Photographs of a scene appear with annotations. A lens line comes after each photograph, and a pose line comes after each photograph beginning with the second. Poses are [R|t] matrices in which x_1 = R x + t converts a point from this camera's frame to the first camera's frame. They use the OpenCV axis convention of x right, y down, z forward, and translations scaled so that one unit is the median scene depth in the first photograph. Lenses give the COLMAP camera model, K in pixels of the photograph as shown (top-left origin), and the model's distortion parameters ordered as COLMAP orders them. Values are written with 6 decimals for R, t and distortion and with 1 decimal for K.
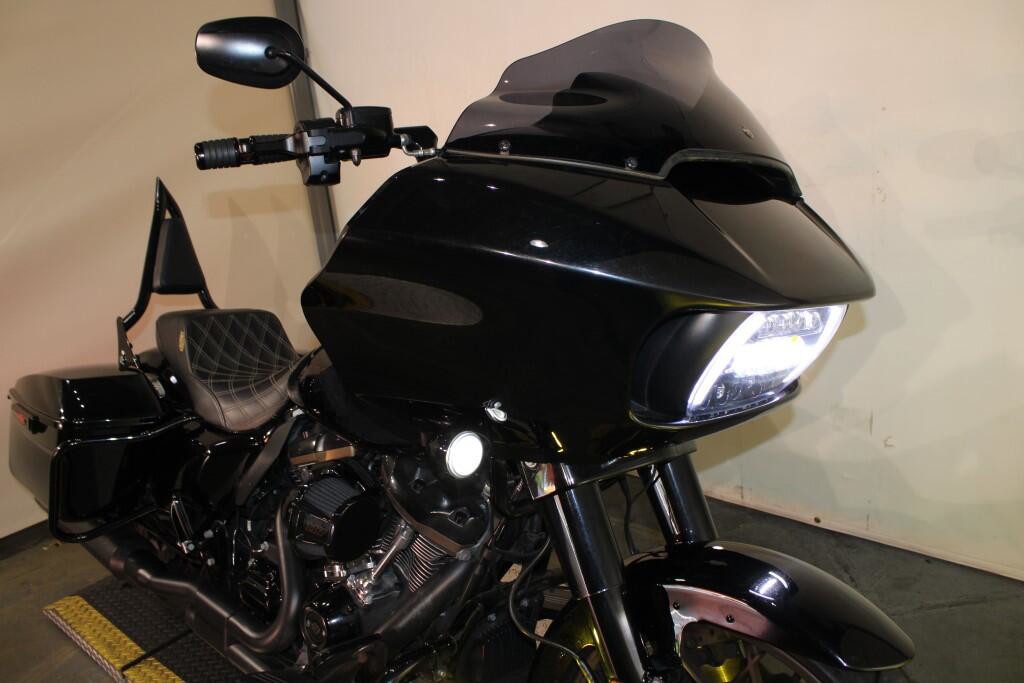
lens RADIAL K [[842.5, 0, 516.2], [0, 842.5, 357.0], [0, 0, 1]] dist [-0.148170, 0.121577]
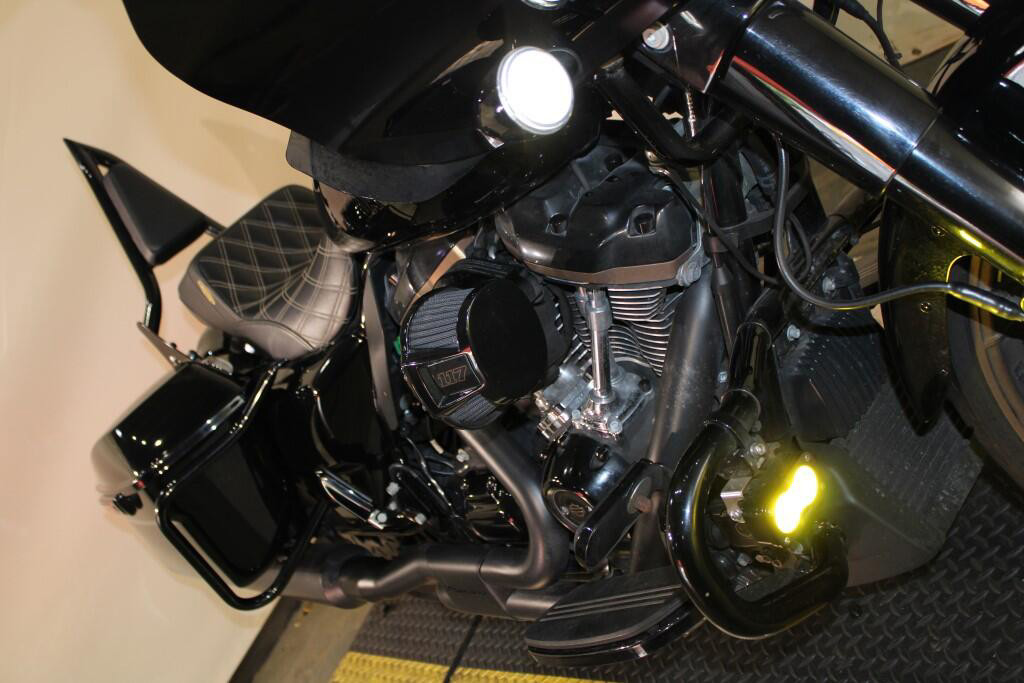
lens RADIAL K [[1104.1, 0, 512.0], [0, 1104.1, 341.5], [0, 0, 1]] dist [-0.118643, 0.146957]
pose [[0.784080, -0.566908, -0.252652, 0.006365], [0.603481, 0.791464, 0.096931, 0.095543], [0.145014, -0.228472, 0.962690, 0.170131]]
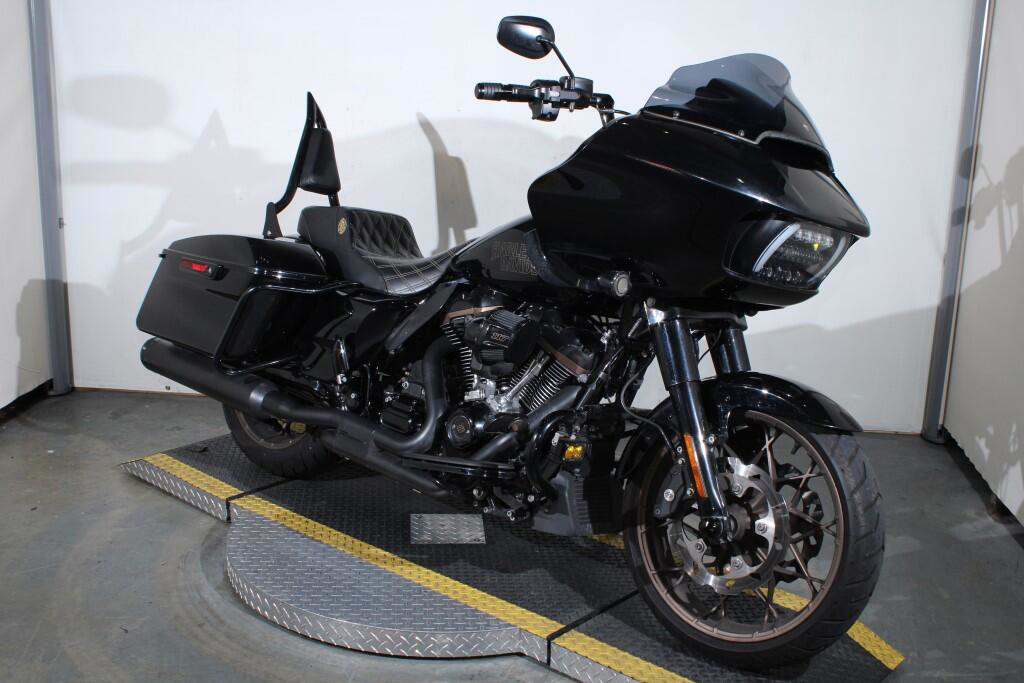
lens RADIAL K [[1212.1, 0, 512.0], [0, 1212.1, 341.5], [0, 0, 1]] dist [-0.066232, 0.051042]
pose [[0.988640, 0.144974, 0.039665, -0.239206], [-0.142242, 0.987714, -0.064713, 0.278523], [-0.048559, 0.058336, 0.997115, -0.968608]]
